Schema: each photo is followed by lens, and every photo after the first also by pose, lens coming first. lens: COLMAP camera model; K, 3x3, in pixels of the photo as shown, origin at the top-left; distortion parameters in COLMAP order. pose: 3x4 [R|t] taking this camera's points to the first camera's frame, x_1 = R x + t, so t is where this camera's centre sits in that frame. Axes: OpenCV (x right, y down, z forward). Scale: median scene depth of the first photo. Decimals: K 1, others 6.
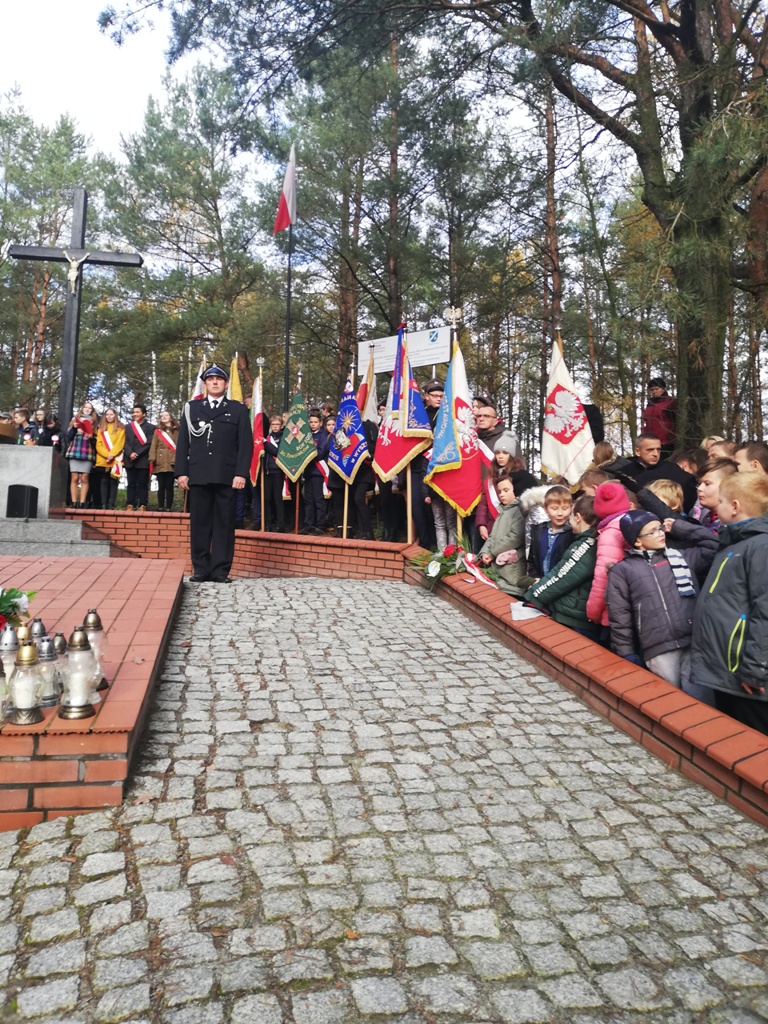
lens RADIAL K [[754.6, 0, 384.0], [0, 754.6, 512.0], [0, 0, 1]] dist [0.004782, 0.003189]
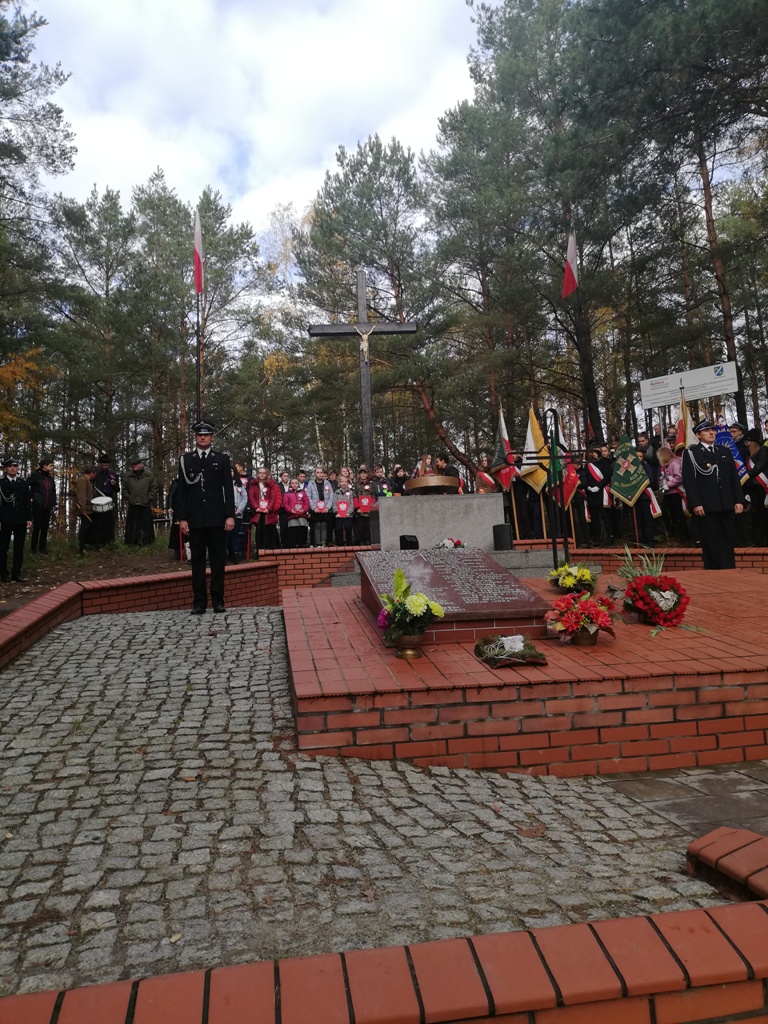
lens RADIAL K [[768.0, 0, 368.7], [0, 768.0, 511.3], [0, 0, 1]] dist [-0.000482, 0.000325]
pose [[0.994950, -0.076855, -0.064560, -0.546718], [0.074764, 0.996614, -0.034204, -0.028714], [0.066970, 0.029205, 0.997327, -0.271540]]
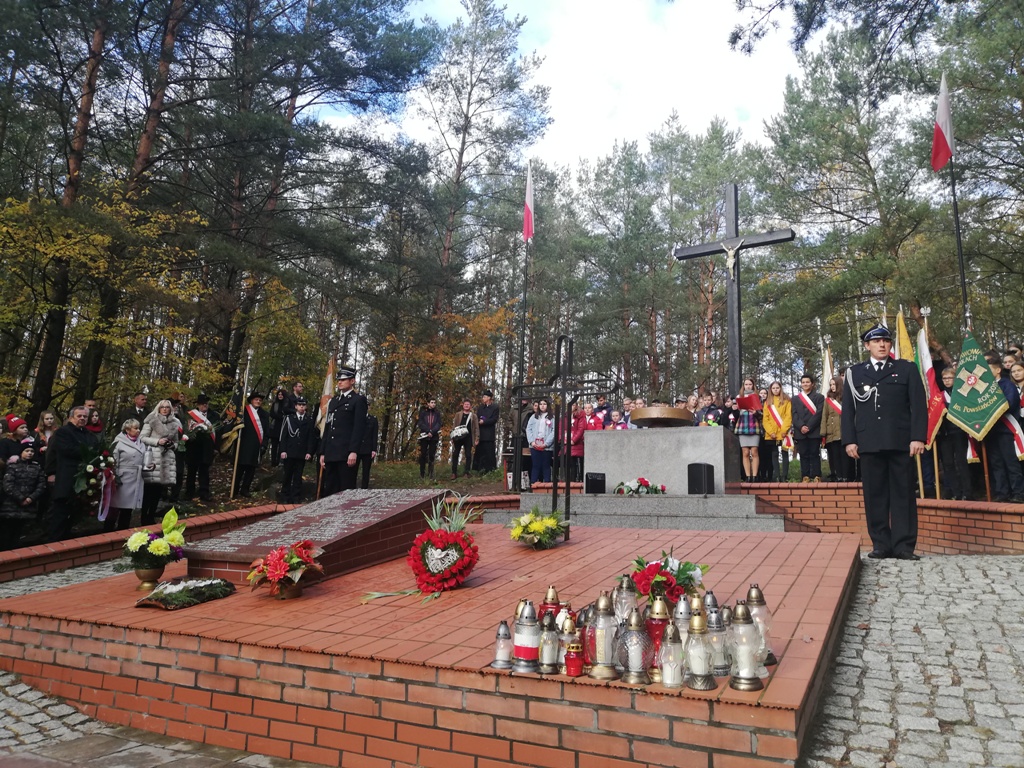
lens RADIAL K [[768.0, 0, 512.0], [0, 768.0, 384.0], [0, 0, 1]] dist [-0.000482, 0.000325]
pose [[0.765366, -0.124646, -0.631409, 0.025772], [0.043484, 0.988840, -0.142498, -0.003563], [0.642124, 0.081607, 0.762244, -0.020917]]
